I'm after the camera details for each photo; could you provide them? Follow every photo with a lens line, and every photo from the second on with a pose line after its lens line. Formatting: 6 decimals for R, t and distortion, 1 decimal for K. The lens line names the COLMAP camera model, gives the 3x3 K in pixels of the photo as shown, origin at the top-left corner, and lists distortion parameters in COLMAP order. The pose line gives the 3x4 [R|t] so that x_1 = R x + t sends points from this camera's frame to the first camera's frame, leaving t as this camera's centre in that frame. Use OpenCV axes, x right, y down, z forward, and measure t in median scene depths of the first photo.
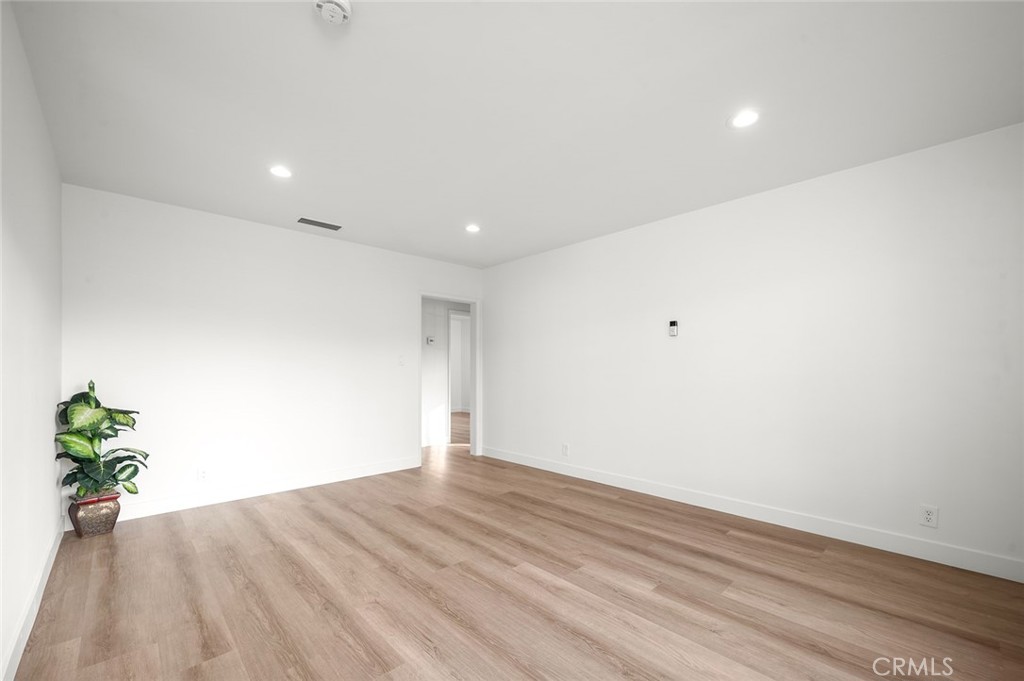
lens RADIAL K [[433.8, 0, 514.1], [0, 433.8, 369.2], [0, 0, 1]] dist [-0.000283, 0.000033]
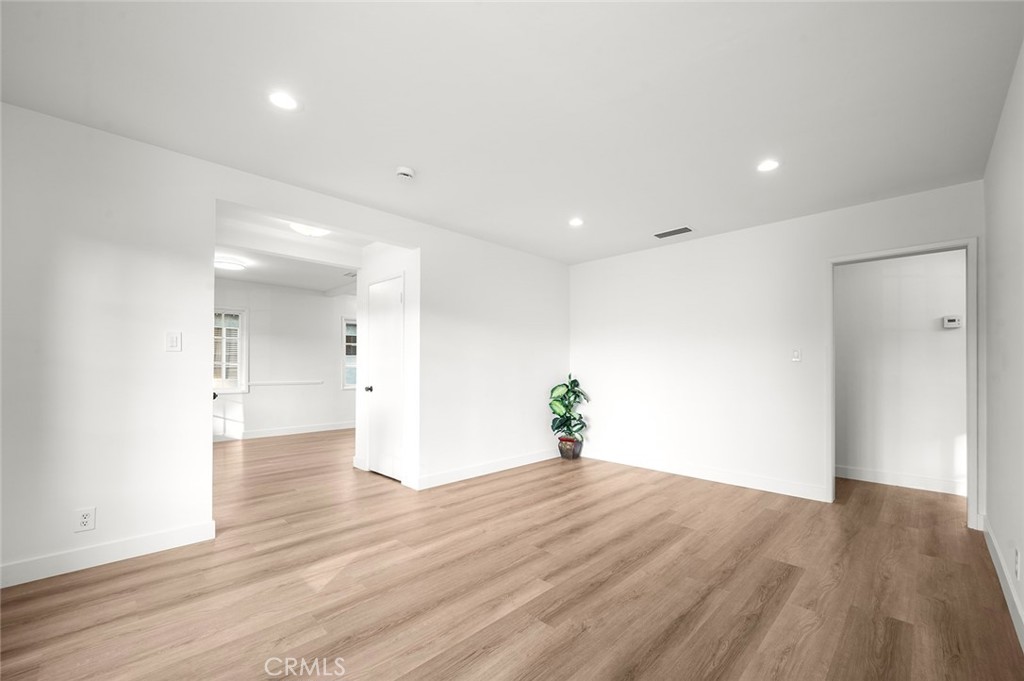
lens RADIAL K [[401.8, 0, 514.2], [0, 401.8, 363.7], [0, 0, 1]] dist [0.000174, 0.000058]
pose [[0.033015, -0.005129, -0.999442, 0.696621], [-0.001350, 0.999986, -0.005177, -0.001929], [0.999454, 0.001521, 0.033007, 0.736313]]
